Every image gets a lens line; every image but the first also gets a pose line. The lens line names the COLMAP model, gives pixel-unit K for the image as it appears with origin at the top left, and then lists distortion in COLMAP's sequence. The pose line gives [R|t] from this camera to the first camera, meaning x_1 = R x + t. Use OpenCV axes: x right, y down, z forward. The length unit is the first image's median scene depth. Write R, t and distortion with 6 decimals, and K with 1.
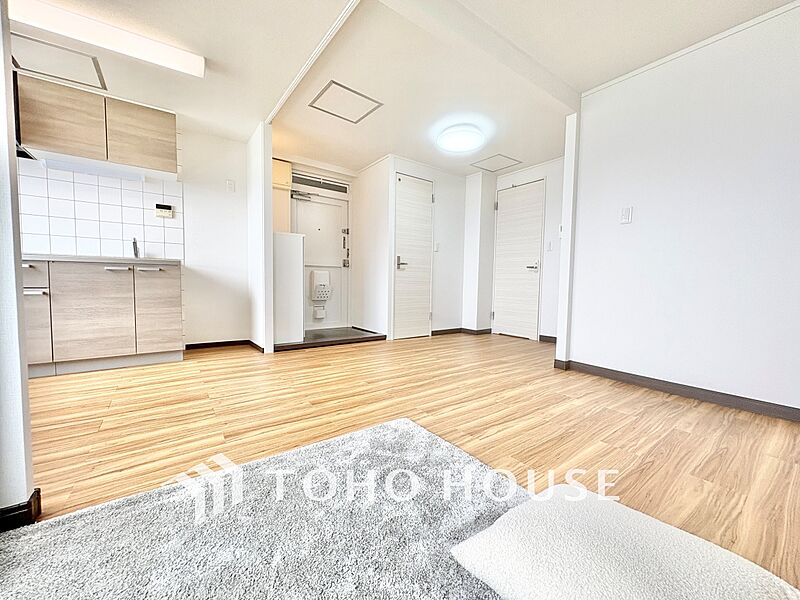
lens RADIAL K [[319.1, 0, 400.2], [0, 319.1, 299.3], [0, 0, 1]] dist [0.000507, -0.000292]
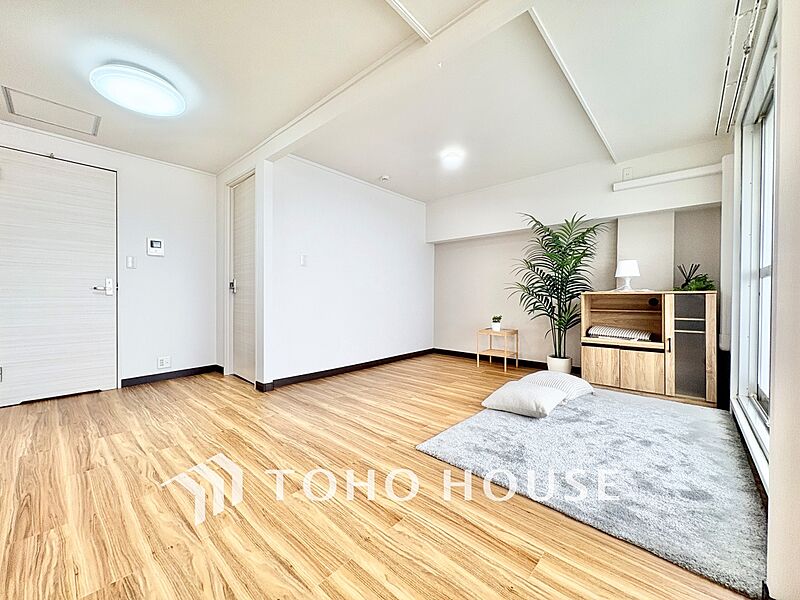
lens RADIAL K [[319.1, 0, 400.7], [0, 319.1, 298.6], [0, 0, 1]] dist [0.000507, -0.000292]
pose [[-0.202495, -0.024470, 0.978978, -0.572070], [0.046355, 0.998328, 0.034542, -0.098890], [-0.978186, 0.052375, -0.201022, 0.687206]]
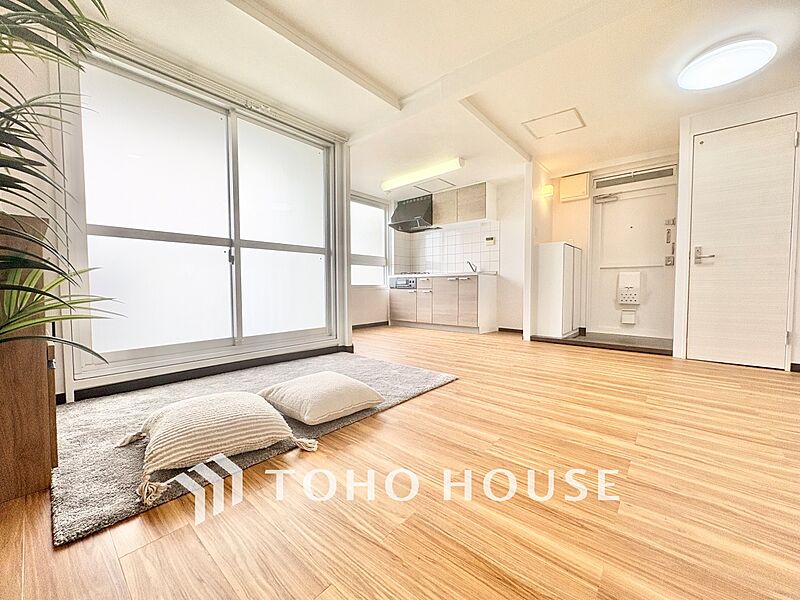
lens RADIAL K [[319.1, 0, 401.1], [0, 319.1, 299.5], [0, 0, 1]] dist [0.000507, -0.000292]
pose [[0.225455, 0.026009, -0.973906, 0.738866], [-0.046668, 0.998784, 0.015870, 0.008374], [0.973135, 0.041872, 0.226395, 0.227499]]
